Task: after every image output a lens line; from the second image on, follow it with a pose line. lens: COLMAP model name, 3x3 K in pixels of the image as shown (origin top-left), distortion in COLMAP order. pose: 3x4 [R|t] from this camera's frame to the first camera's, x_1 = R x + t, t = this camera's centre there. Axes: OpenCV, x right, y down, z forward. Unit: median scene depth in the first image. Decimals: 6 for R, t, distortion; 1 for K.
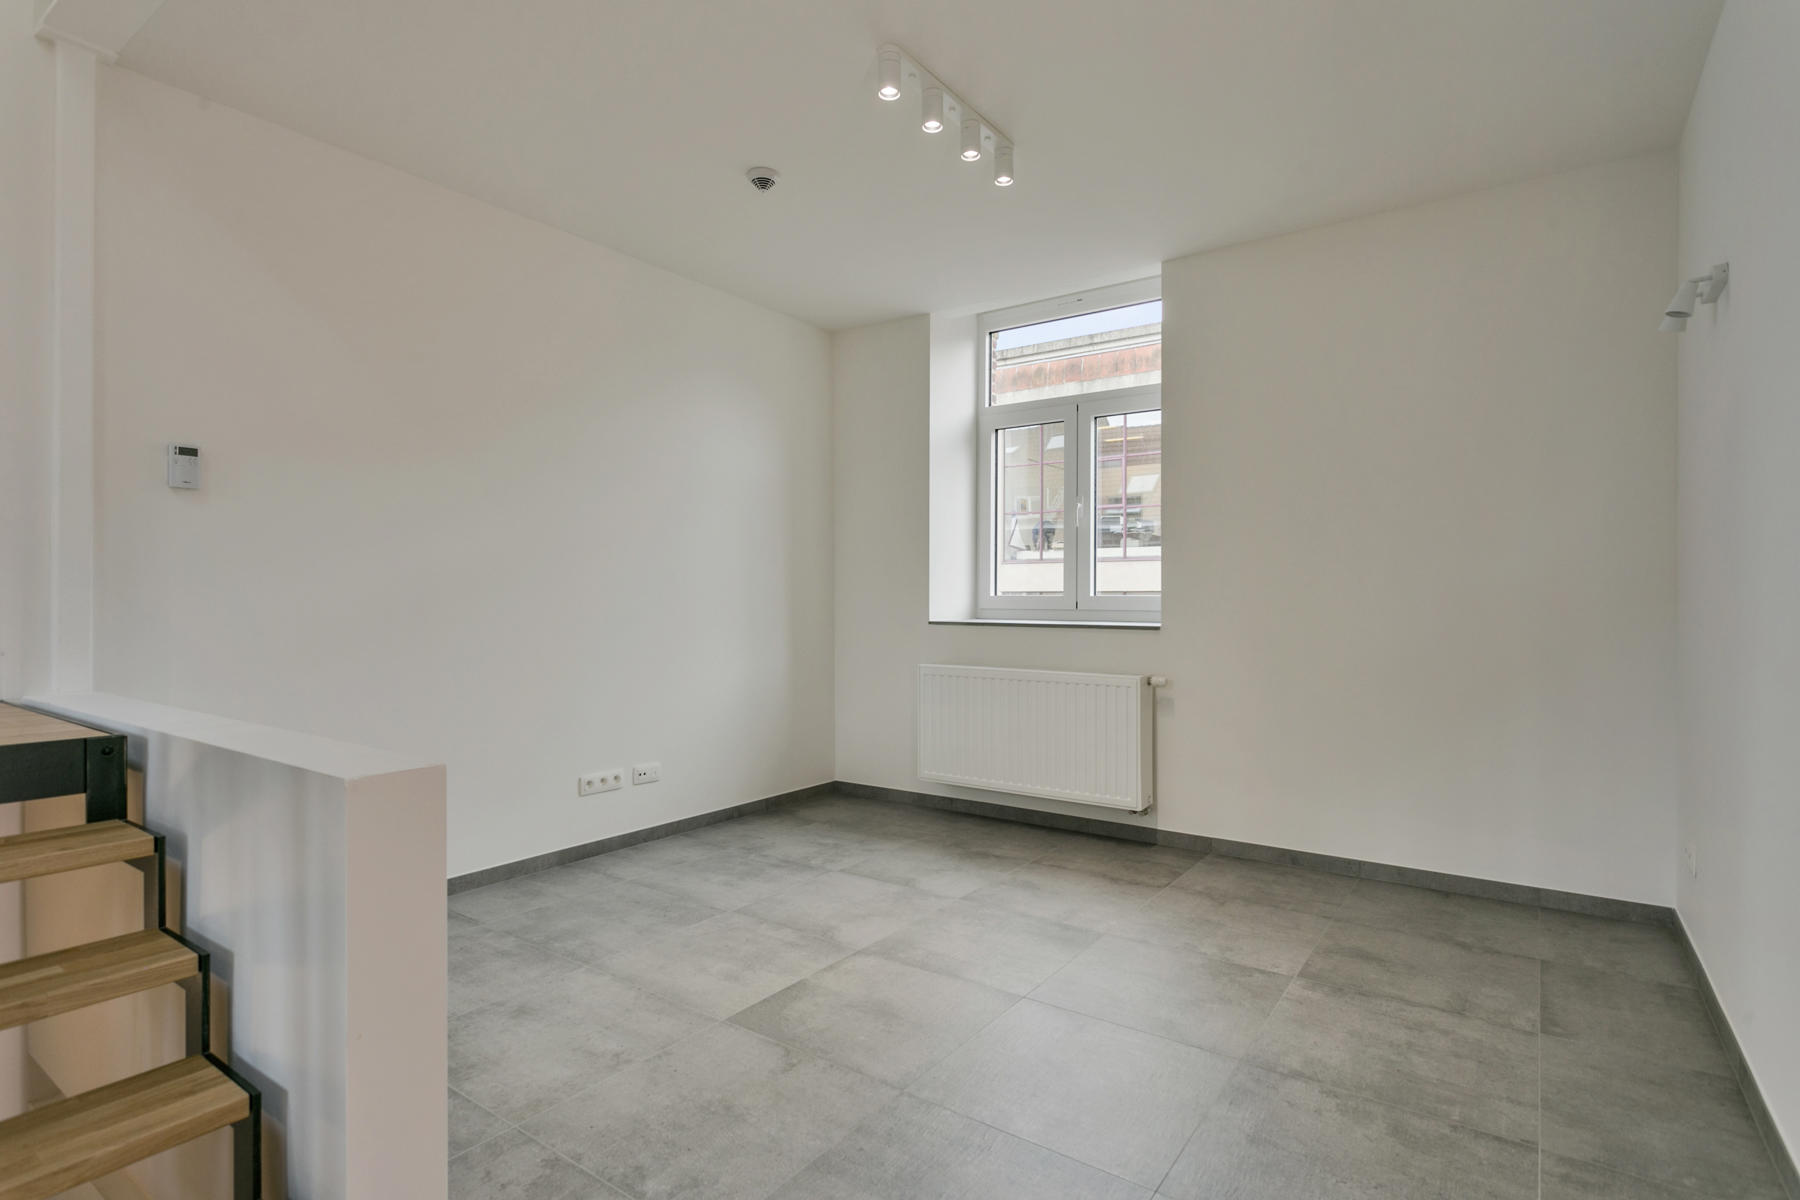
lens RADIAL K [[909.3, 0, 904.9], [0, 909.3, 605.9], [0, 0, 1]] dist [-0.012623, 0.000974]
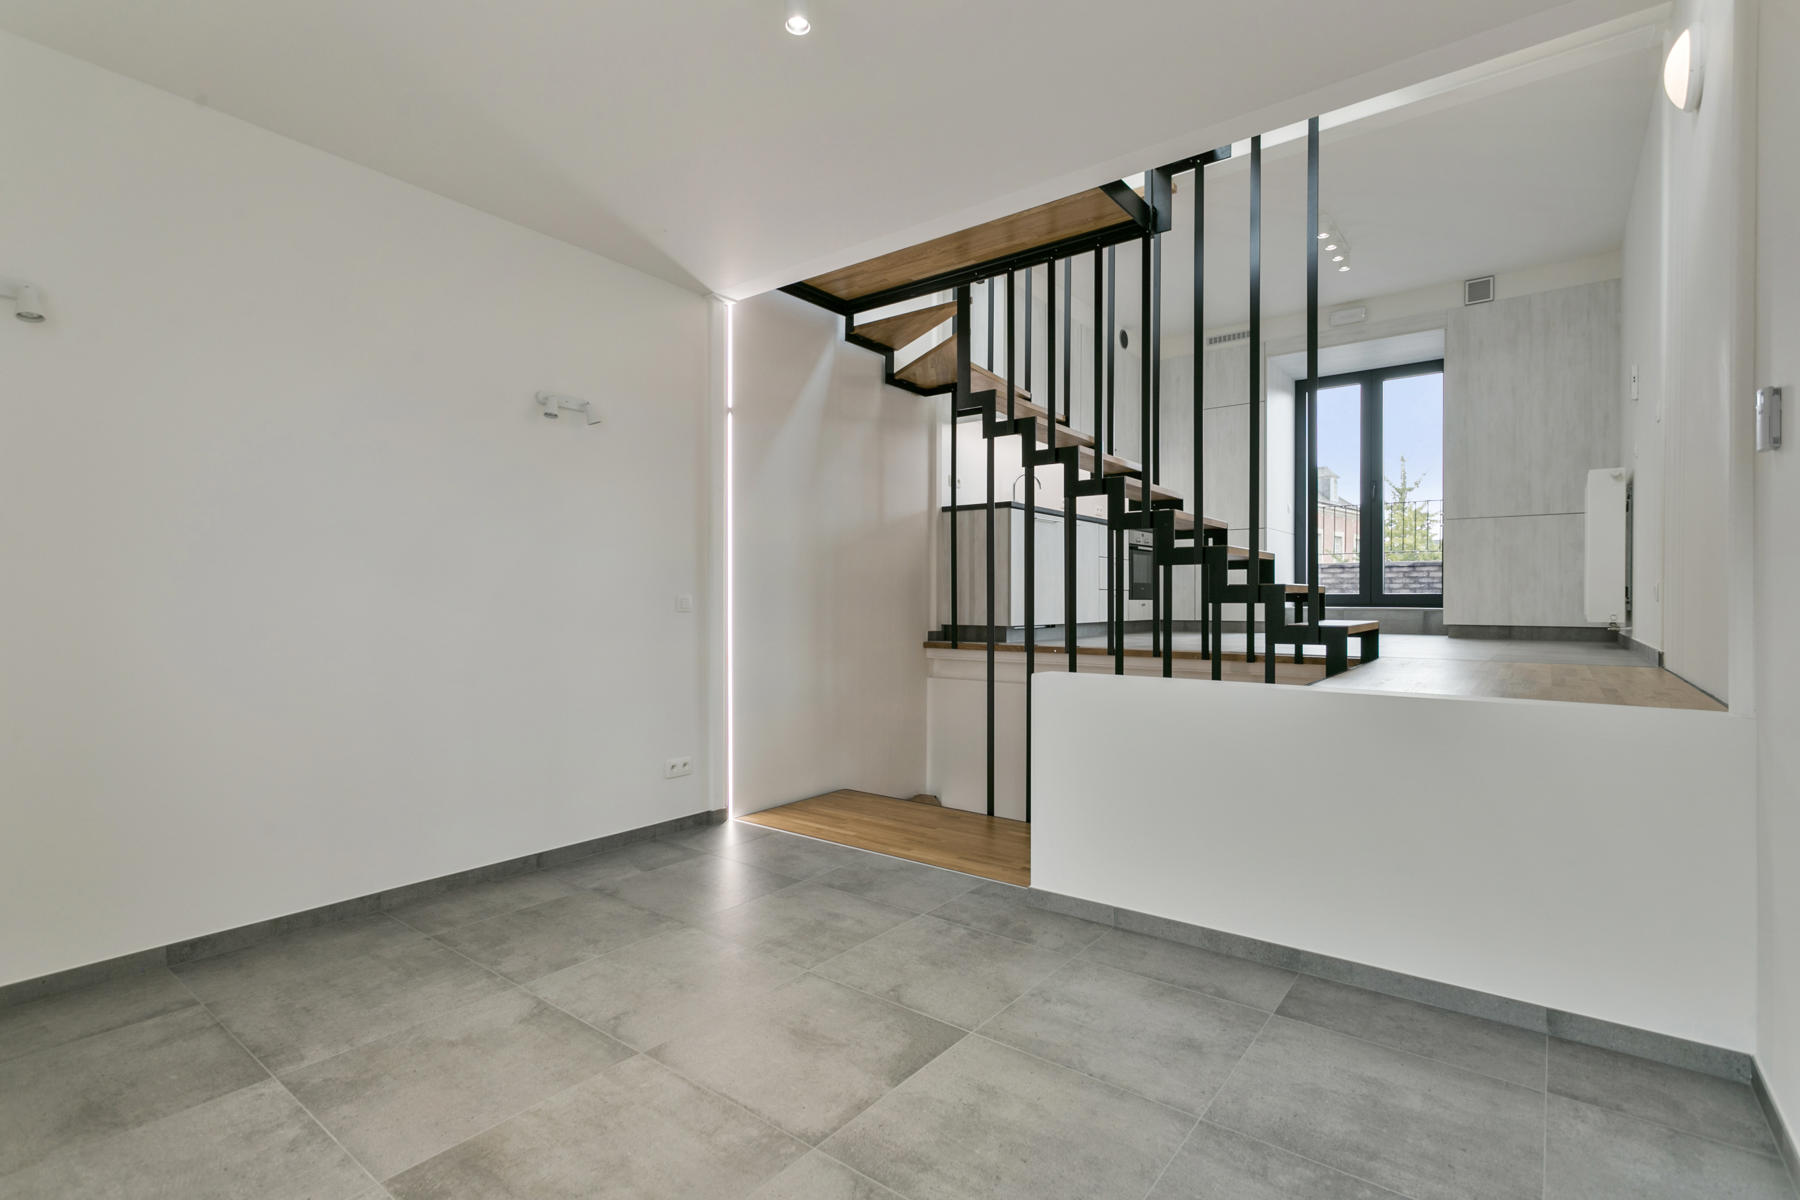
lens RADIAL K [[844.3, 0, 903.0], [0, 844.3, 605.4], [0, 0, 1]] dist [0.009006, -0.000300]
pose [[-0.999247, -0.003004, 0.038685, -0.159105], [-0.002495, 0.999910, 0.013200, -0.015148], [-0.038721, 0.013093, -0.999164, 1.874129]]
